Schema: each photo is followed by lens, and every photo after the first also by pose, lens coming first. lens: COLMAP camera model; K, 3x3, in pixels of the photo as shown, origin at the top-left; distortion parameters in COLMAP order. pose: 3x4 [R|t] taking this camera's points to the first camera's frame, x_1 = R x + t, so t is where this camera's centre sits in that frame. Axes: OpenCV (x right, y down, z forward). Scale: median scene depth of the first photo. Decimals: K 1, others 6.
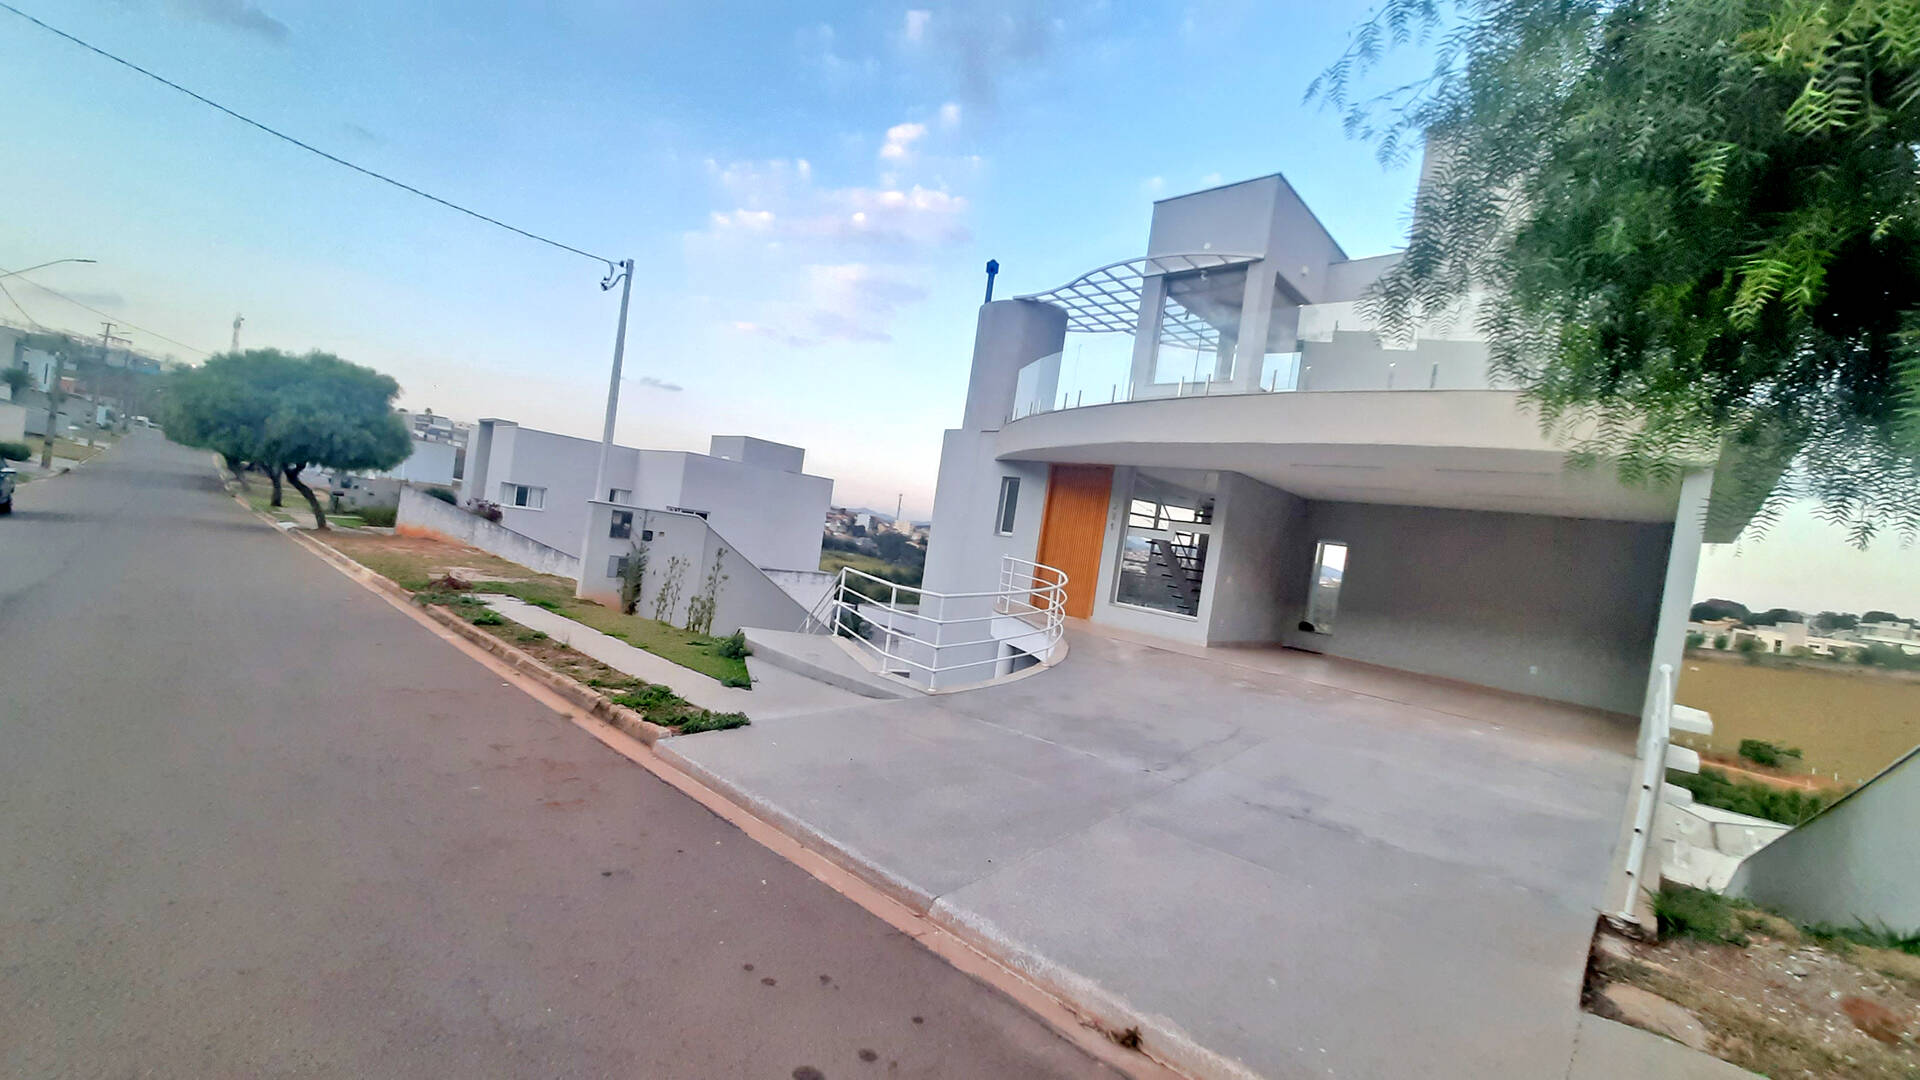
lens RADIAL K [[753.5, 0, 949.3], [0, 753.5, 538.1], [0, 0, 1]] dist [0.004576, -0.000176]
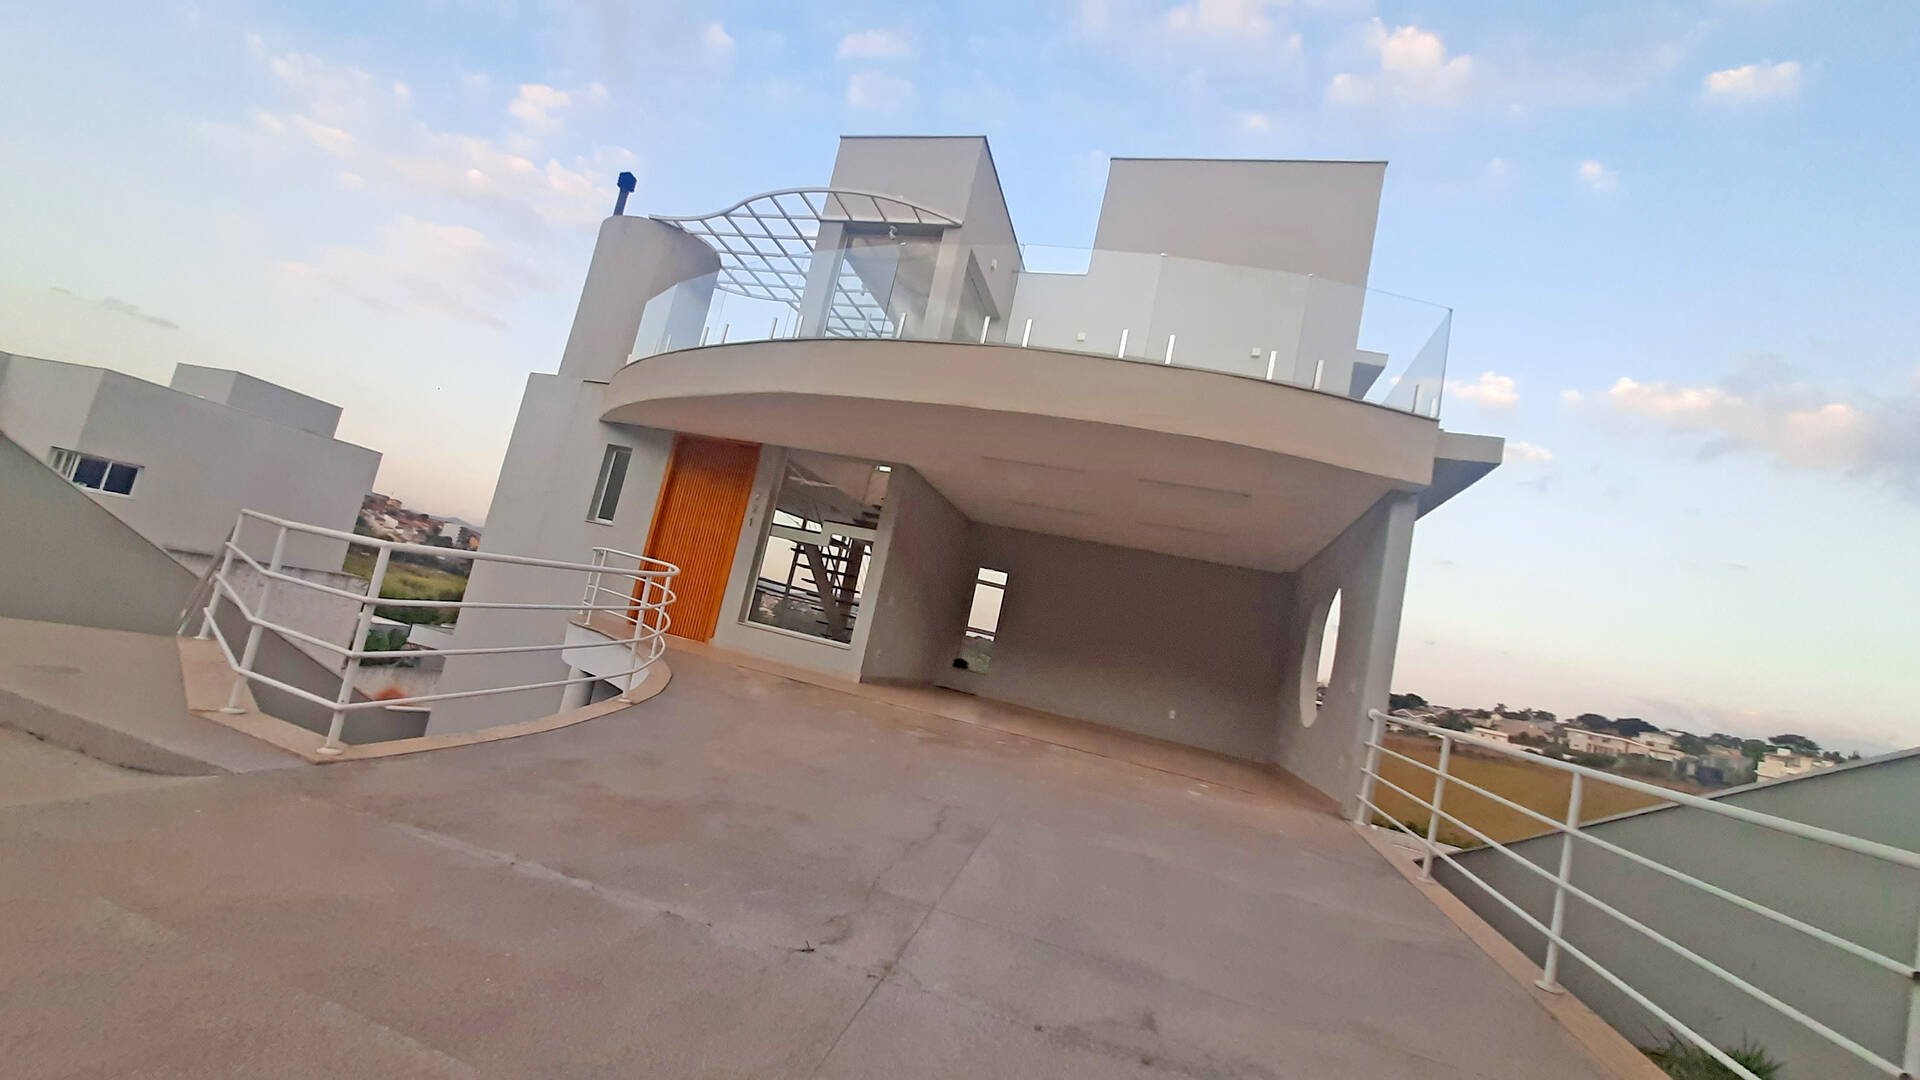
lens RADIAL K [[750.2, 0, 936.0], [0, 750.2, 560.4], [0, 0, 1]] dist [-0.012781, 0.000432]
pose [[0.889326, 0.098347, 0.446573, 0.045211], [-0.087094, 0.995151, -0.045717, 0.039703], [-0.448904, 0.001763, 0.893578, 0.227713]]
